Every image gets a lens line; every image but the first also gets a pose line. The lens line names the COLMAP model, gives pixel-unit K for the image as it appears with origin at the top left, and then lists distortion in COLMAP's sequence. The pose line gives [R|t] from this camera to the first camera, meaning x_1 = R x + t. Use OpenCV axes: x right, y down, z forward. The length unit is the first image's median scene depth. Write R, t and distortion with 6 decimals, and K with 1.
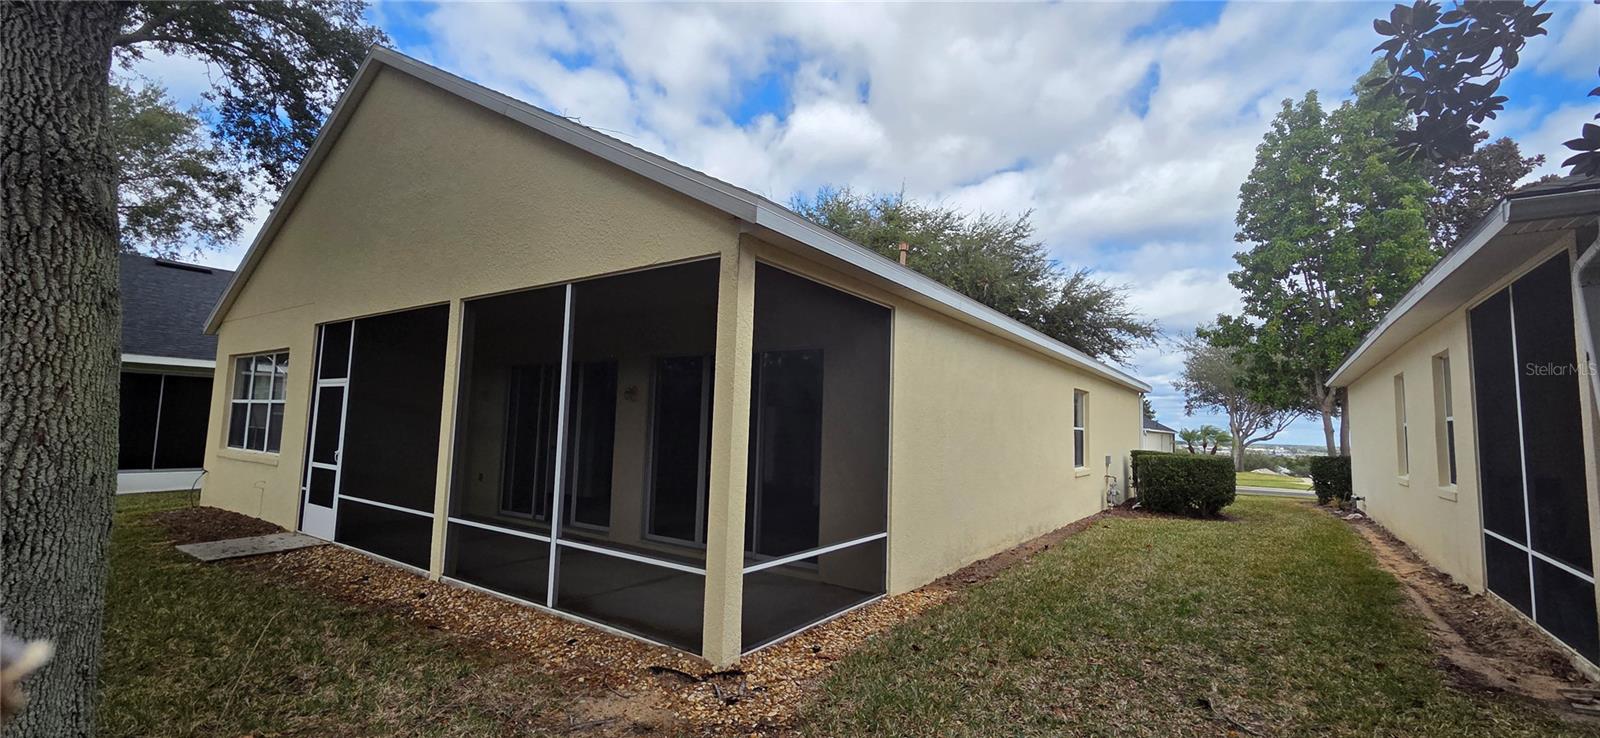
lens RADIAL K [[653.7, 0, 795.6], [0, 653.7, 376.7], [0, 0, 1]] dist [0.006256, -0.000985]
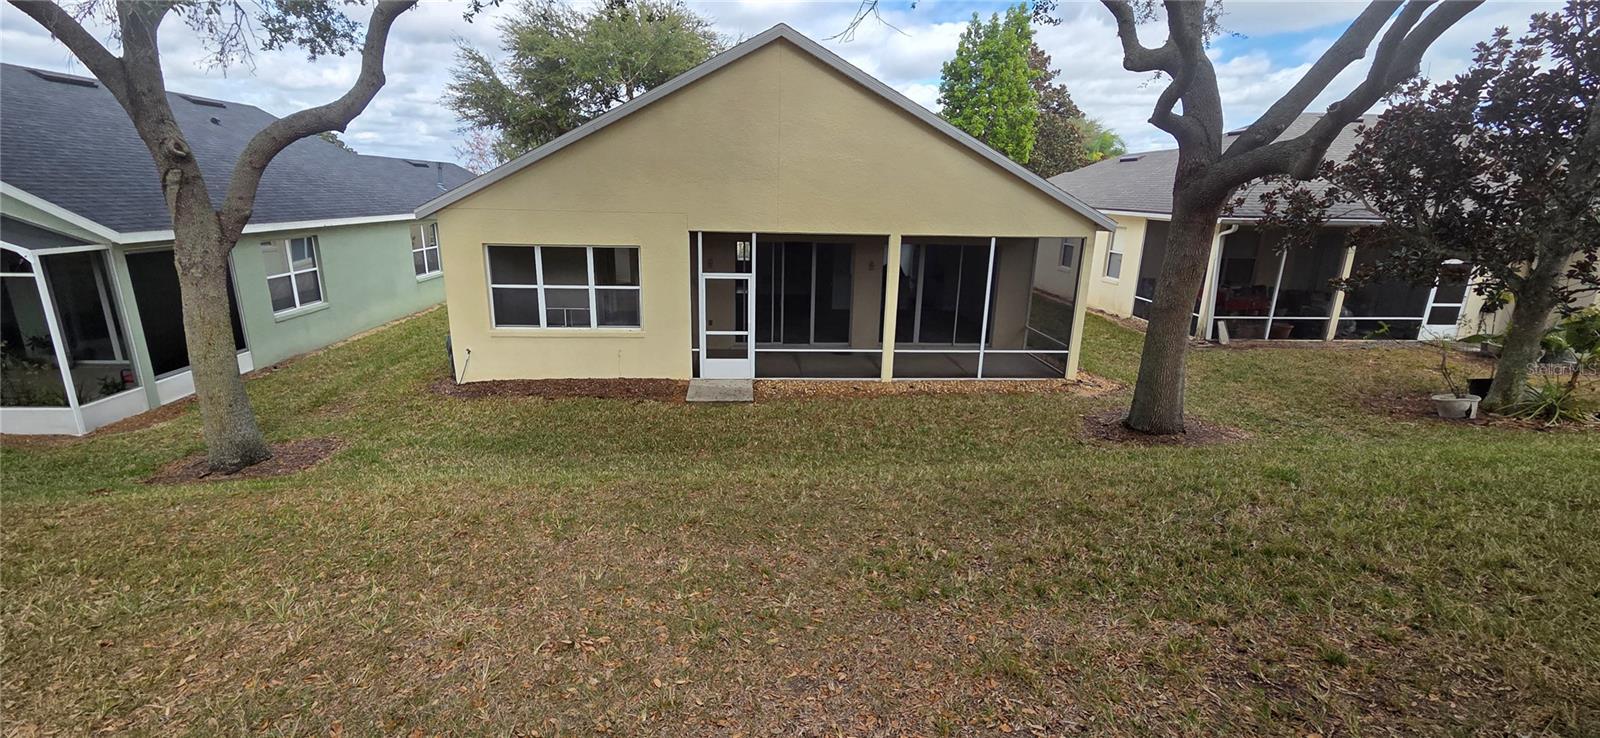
lens RADIAL K [[653.7, 0, 784.7], [0, 653.7, 376.2], [0, 0, 1]] dist [0.006256, -0.000985]
pose [[0.776566, -0.187934, 0.601353, -1.904826], [-0.043588, 0.936162, 0.348856, -0.366032], [-0.628526, -0.297122, 0.718800, -0.211881]]
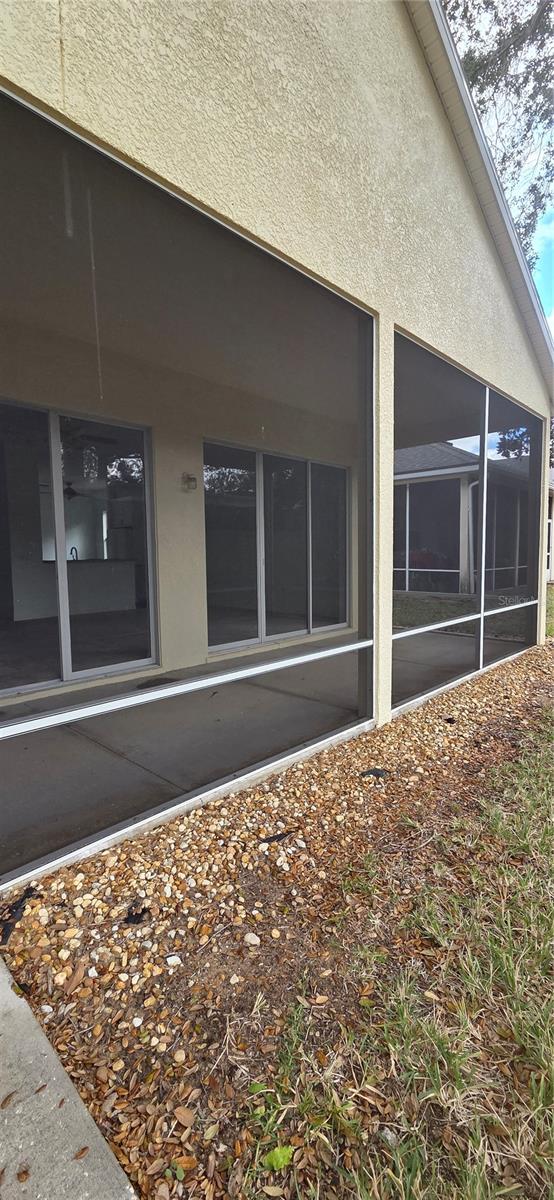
lens RADIAL K [[490.2, 0, 279.5], [0, 490.2, 594.2], [0, 0, 1]] dist [0.006256, -0.000985]
pose [[0.139325, -0.112703, 0.983812, -1.053829], [-0.060585, 0.990671, 0.122068, 0.104180], [-0.988392, -0.076611, 0.131197, 1.020289]]
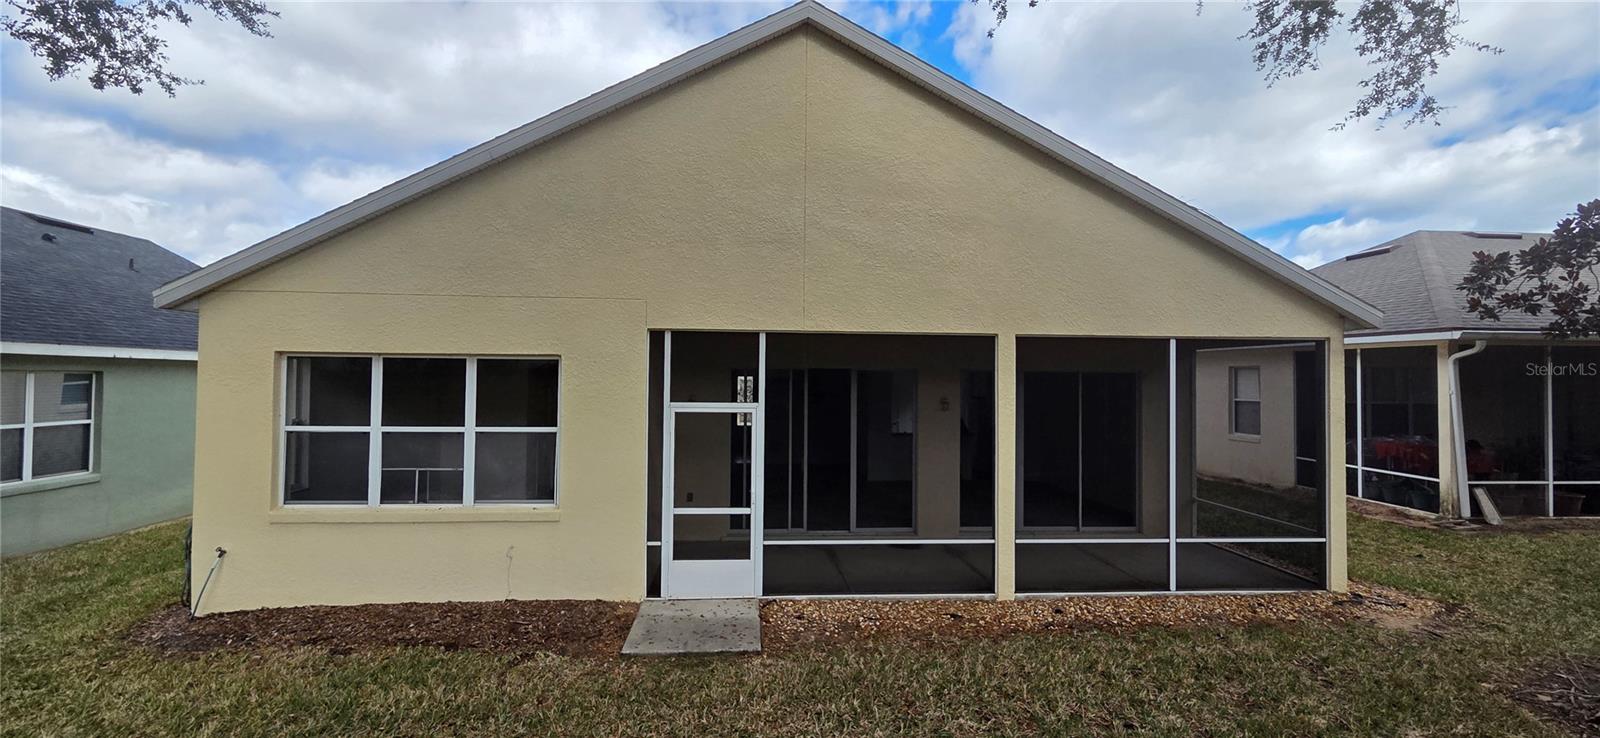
lens RADIAL K [[653.7, 0, 788.2], [0, 653.7, 374.0], [0, 0, 1]] dist [0.006256, -0.000985]
pose [[0.774379, -0.018527, 0.632450, -1.443927], [-0.033571, 0.996960, 0.070309, -0.116053], [-0.631830, -0.075678, 0.771404, 0.414241]]
